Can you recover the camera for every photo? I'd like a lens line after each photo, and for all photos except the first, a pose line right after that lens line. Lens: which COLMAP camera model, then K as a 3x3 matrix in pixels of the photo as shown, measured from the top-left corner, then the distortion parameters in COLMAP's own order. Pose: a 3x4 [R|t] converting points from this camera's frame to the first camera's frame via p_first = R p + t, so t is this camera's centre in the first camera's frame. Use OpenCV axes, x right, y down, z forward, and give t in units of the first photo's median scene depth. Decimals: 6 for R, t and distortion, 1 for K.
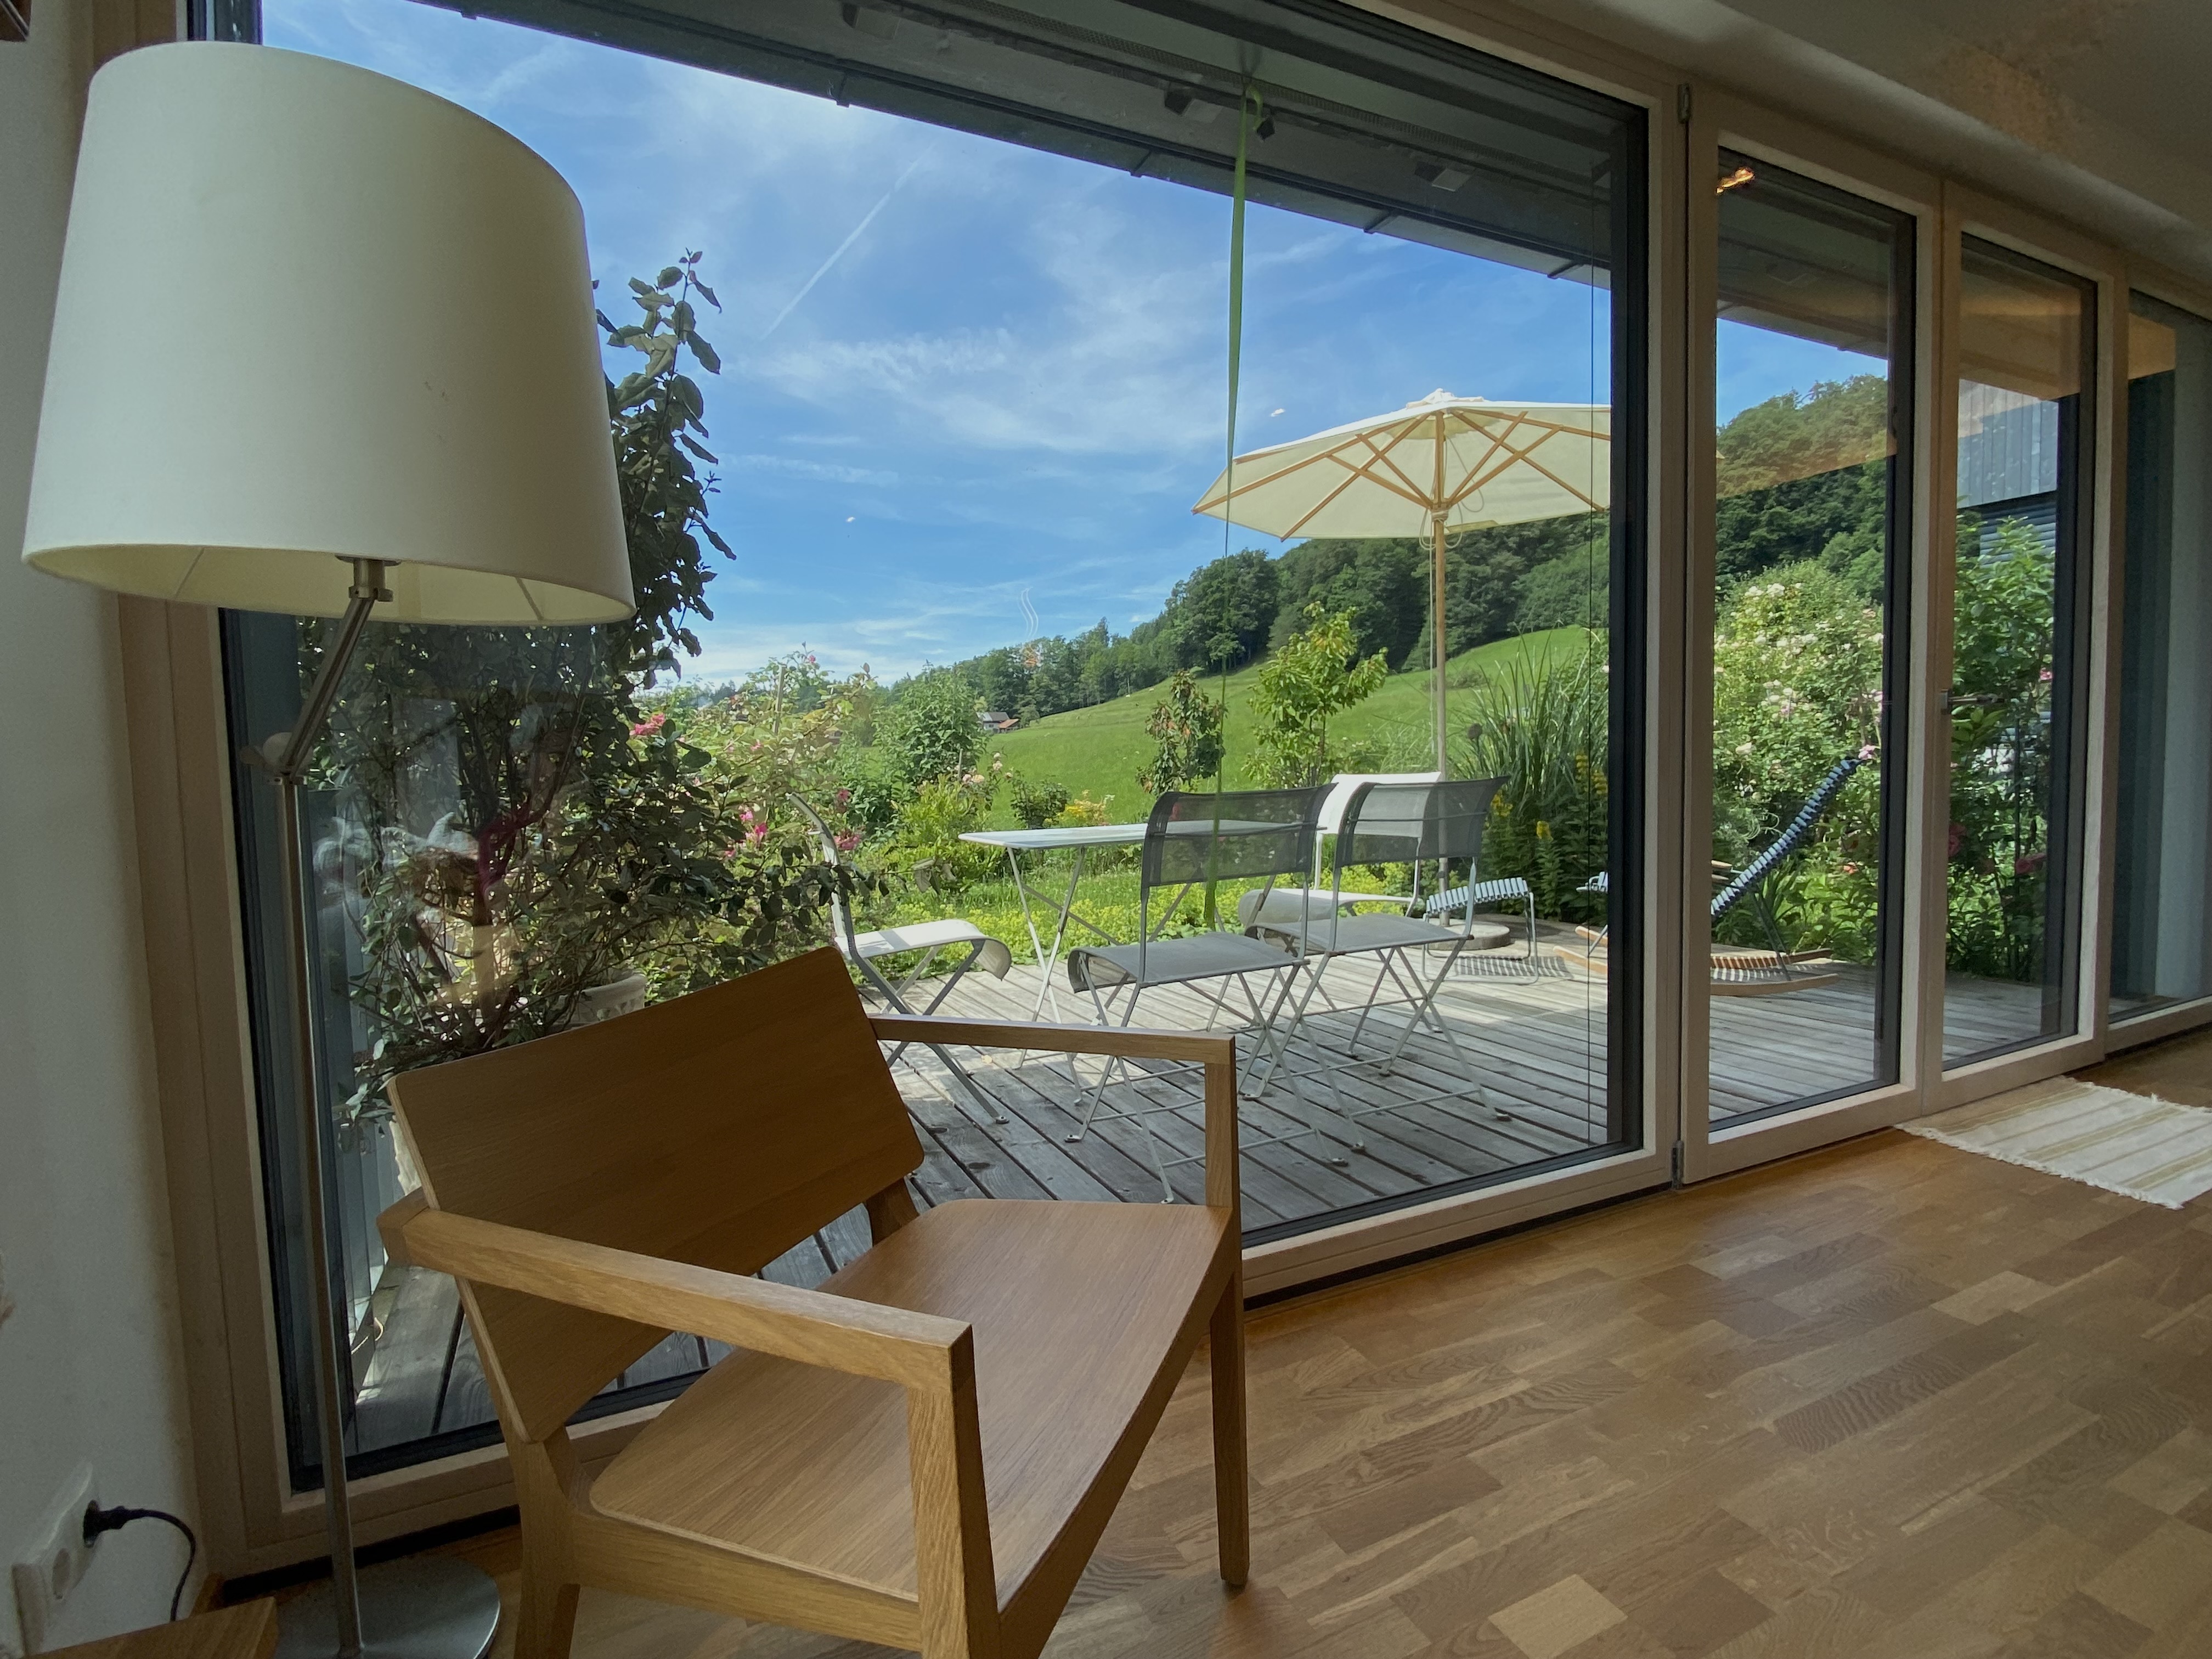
lens RADIAL K [[1039.2, 0, 1110.9], [0, 1039.2, 838.1], [0, 0, 1]] dist [0.063437, -0.078365]
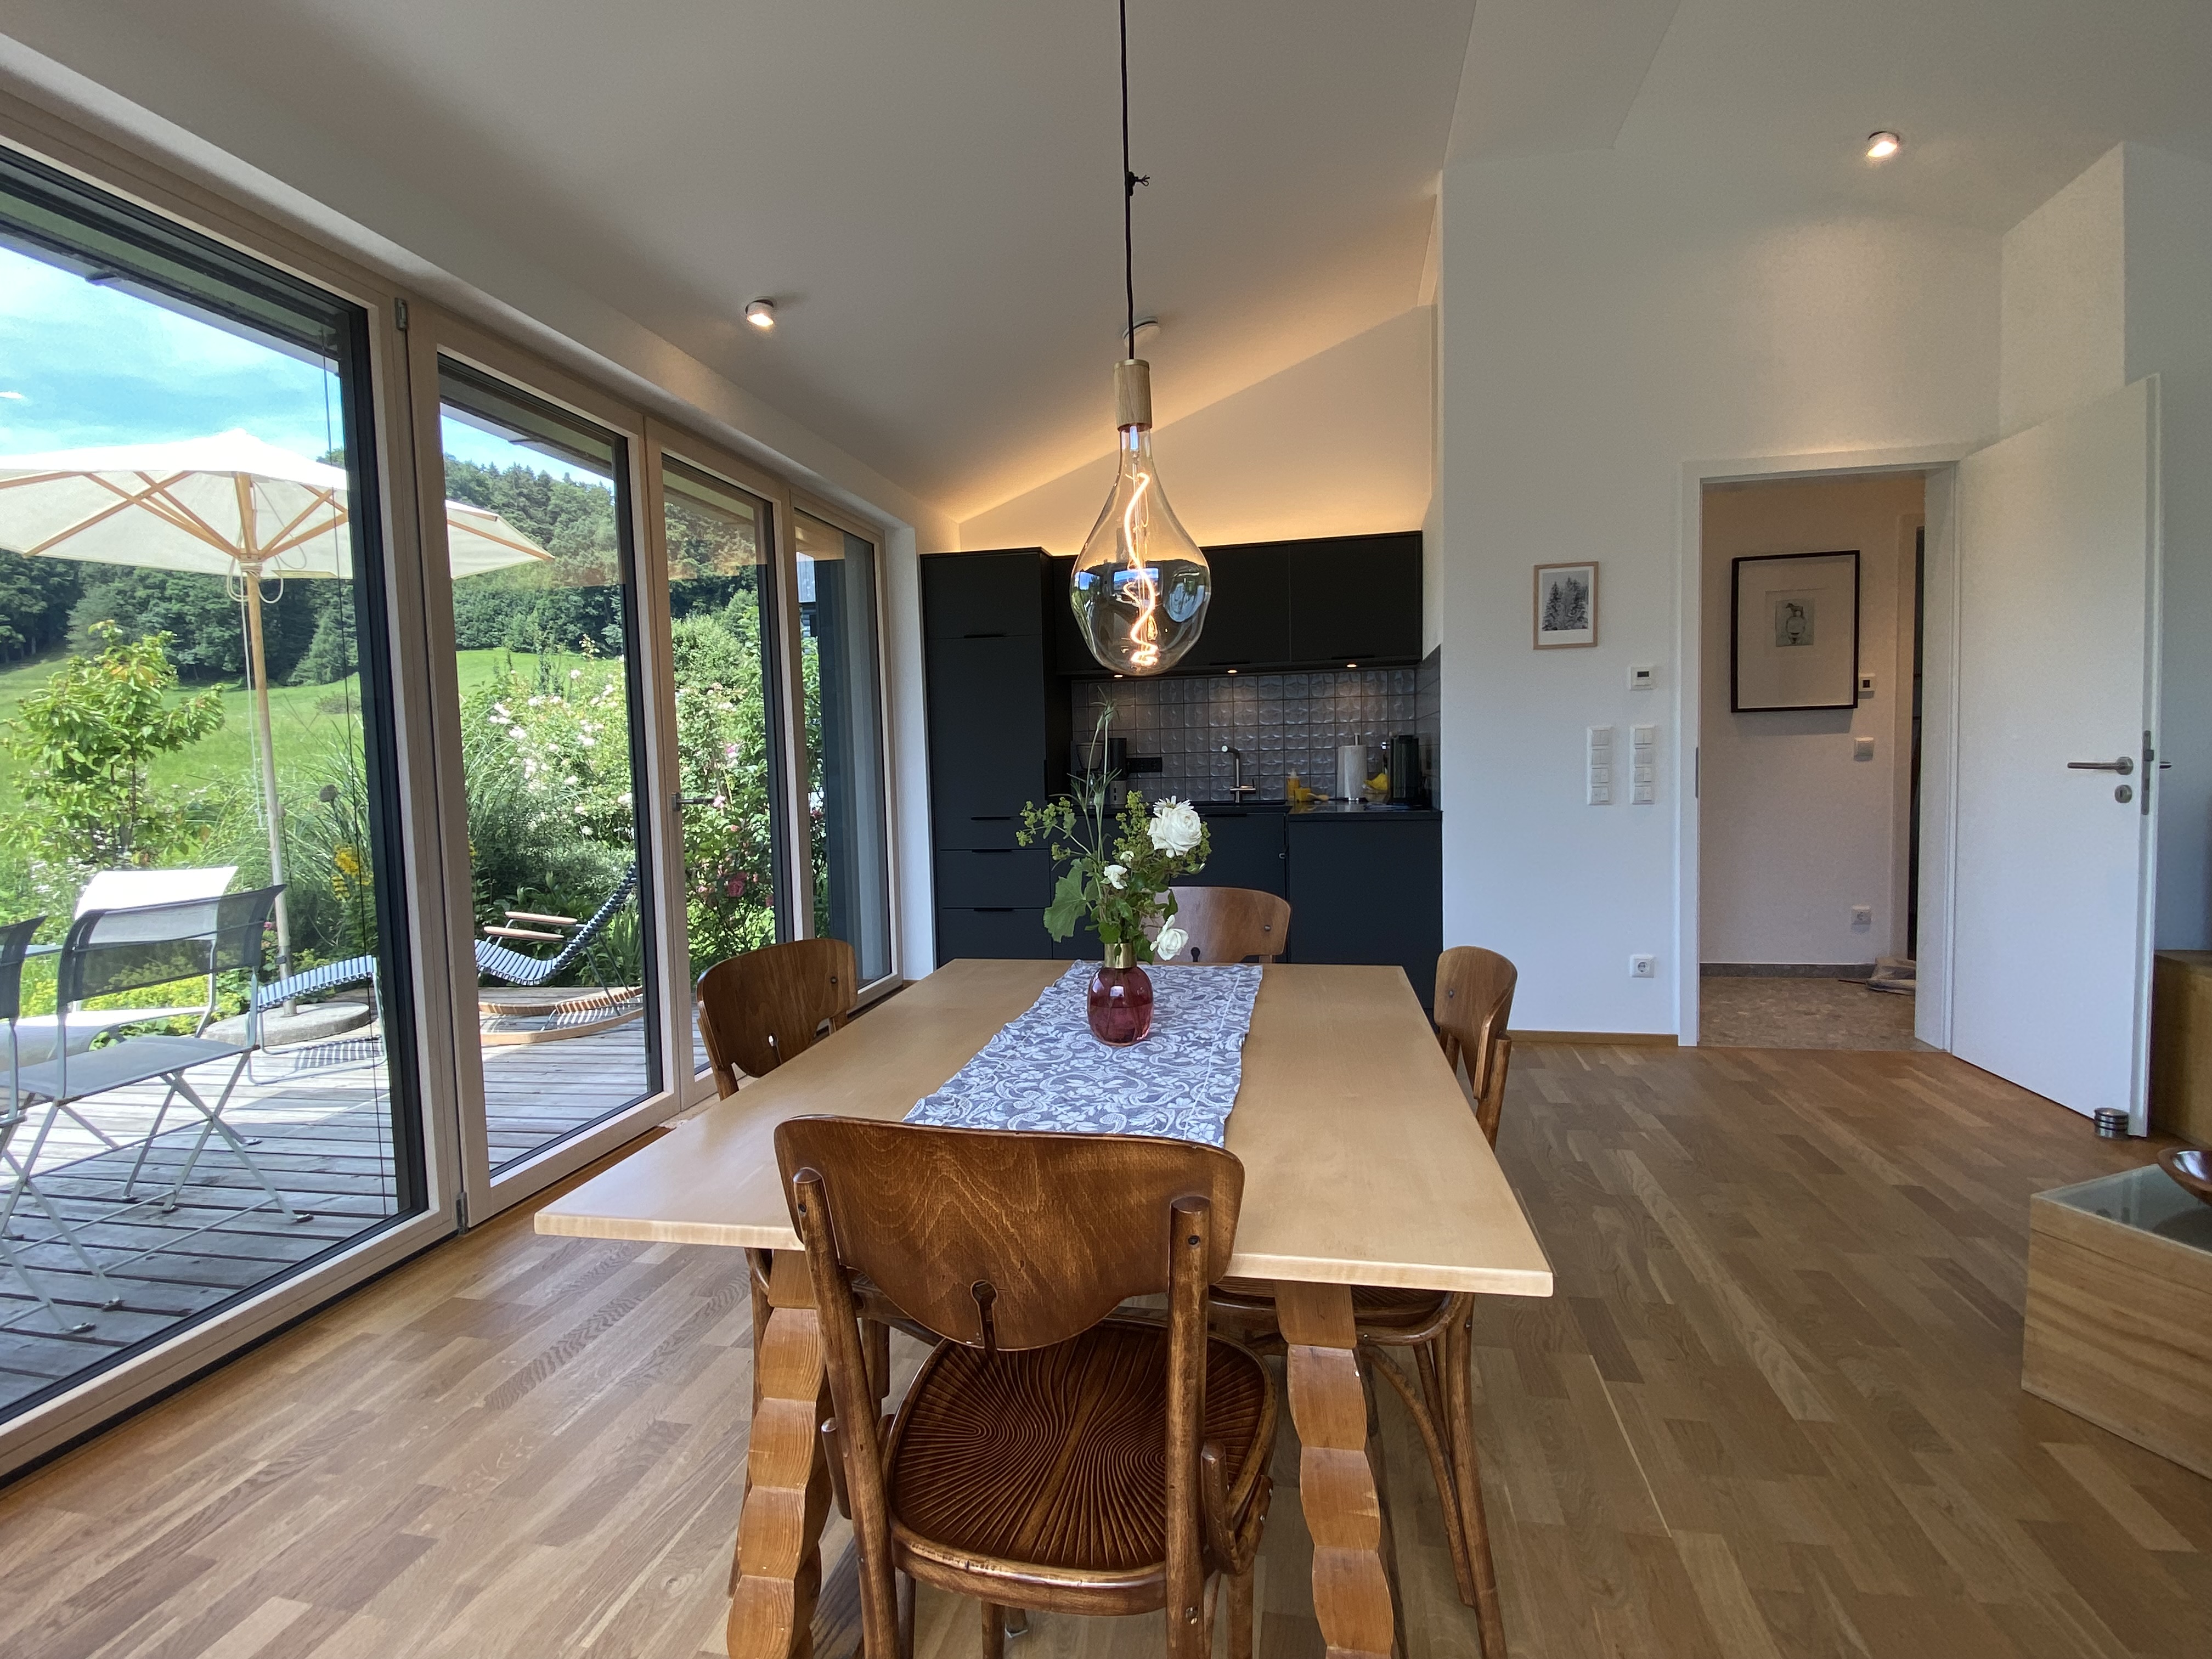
lens RADIAL K [[1052.6, 0, 1093.0], [0, 1052.6, 827.9], [0, 0, 1]] dist [0.023257, -0.021746]
pose [[0.609900, -0.043968, 0.791258, 0.041343], [0.072203, 0.997390, -0.000232, -0.052269], [-0.789183, 0.057273, 0.611482, -0.236241]]
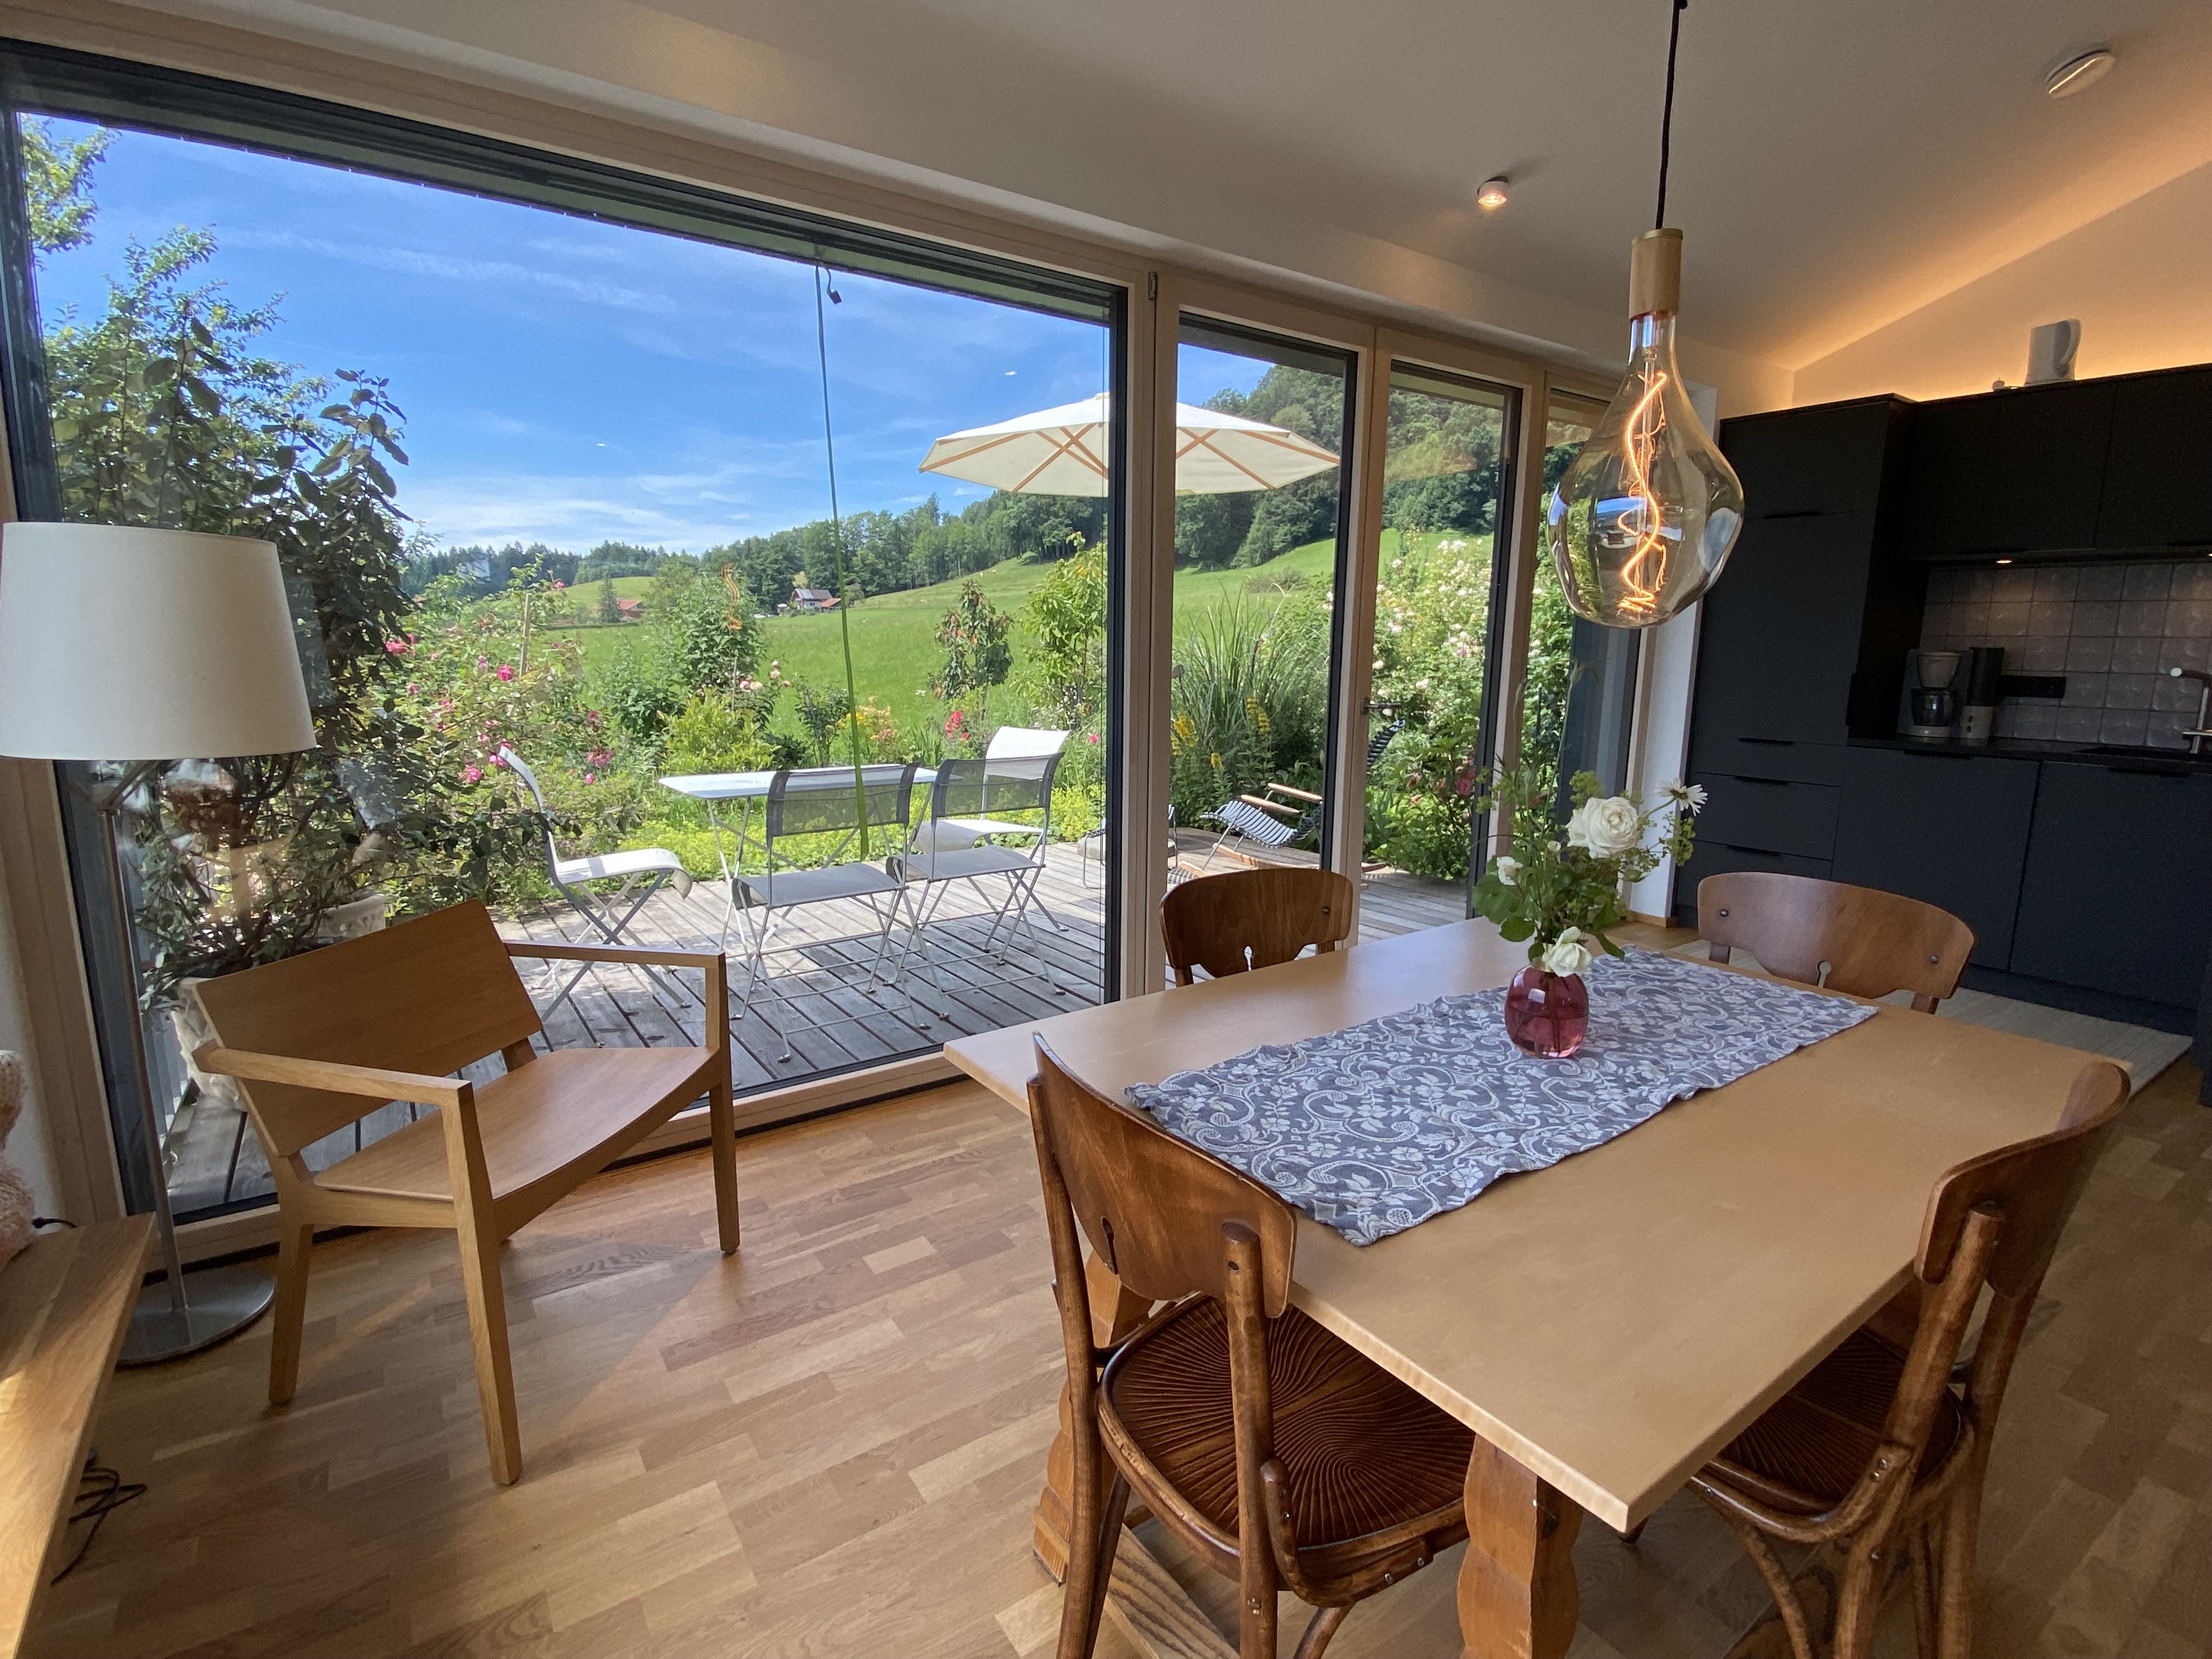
lens RADIAL K [[1035.4, 0, 1105.6], [0, 1035.4, 832.9], [0, 0, 1]] dist [0.078409, -0.076370]
pose [[0.987648, 0.006081, 0.156571, 0.198937], [-0.021981, 0.994743, 0.100020, -0.083949], [-0.155140, -0.102226, 0.982589, -0.338443]]
